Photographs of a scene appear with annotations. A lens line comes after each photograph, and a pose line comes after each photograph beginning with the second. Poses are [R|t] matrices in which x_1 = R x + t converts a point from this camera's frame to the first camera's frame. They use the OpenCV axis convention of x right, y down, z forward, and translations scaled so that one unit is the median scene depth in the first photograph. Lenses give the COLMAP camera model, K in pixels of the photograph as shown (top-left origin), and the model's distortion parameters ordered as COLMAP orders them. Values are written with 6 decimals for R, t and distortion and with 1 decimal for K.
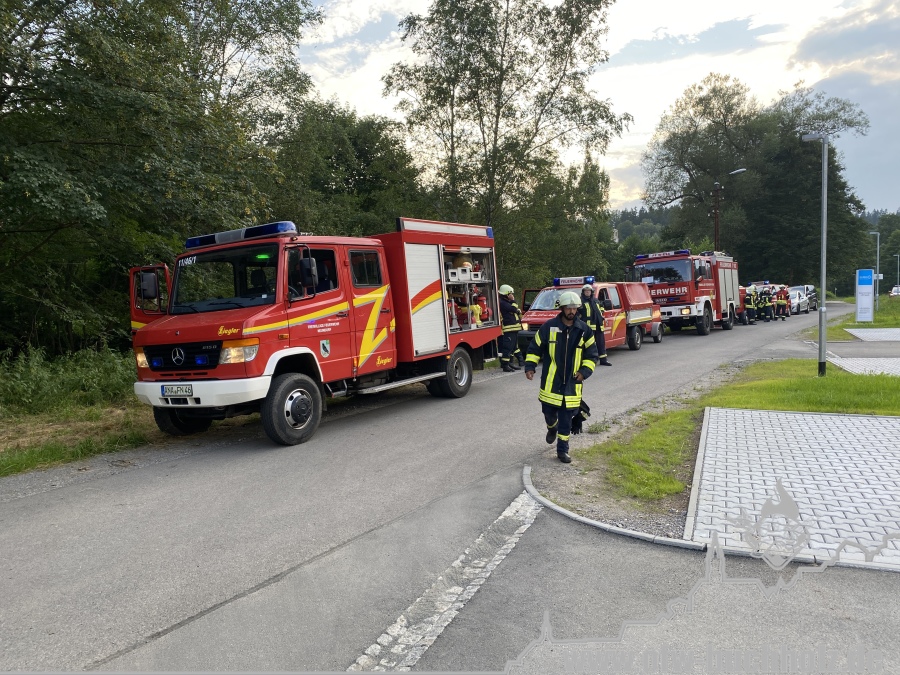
lens RADIAL K [[677.2, 0, 450.0], [0, 677.2, 337.5], [0, 0, 1]] dist [0.003307, 0.004541]
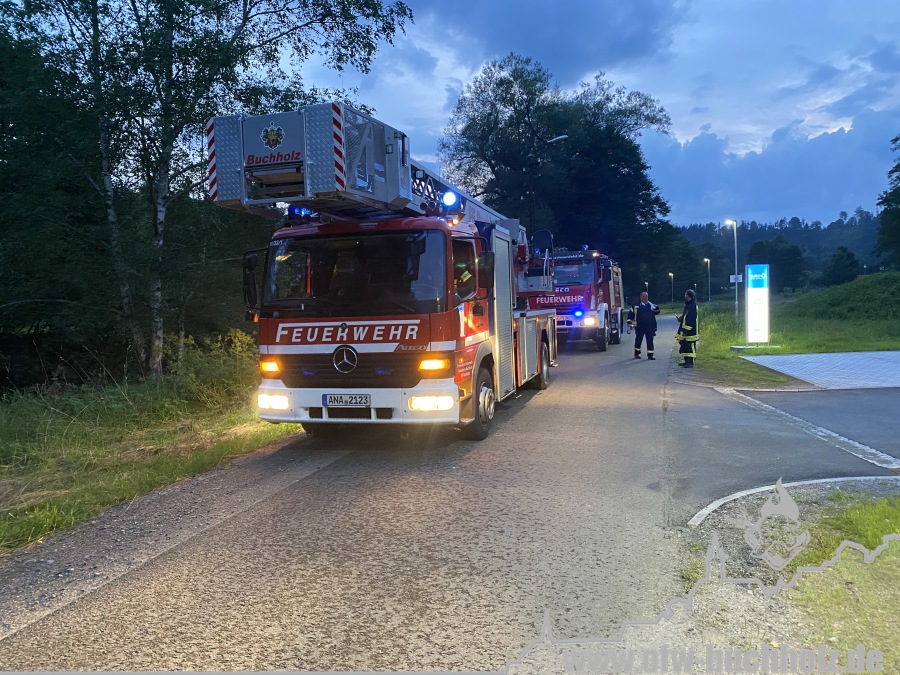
lens RADIAL K [[682.3, 0, 450.0], [0, 682.3, 337.5], [0, 0, 1]] dist [0.097751, 0.001330]
pose [[0.960683, -0.019503, 0.276962, 0.051481], [0.024030, 0.999627, -0.012962, -0.010470], [-0.276606, 0.019108, 0.960793, 0.163762]]
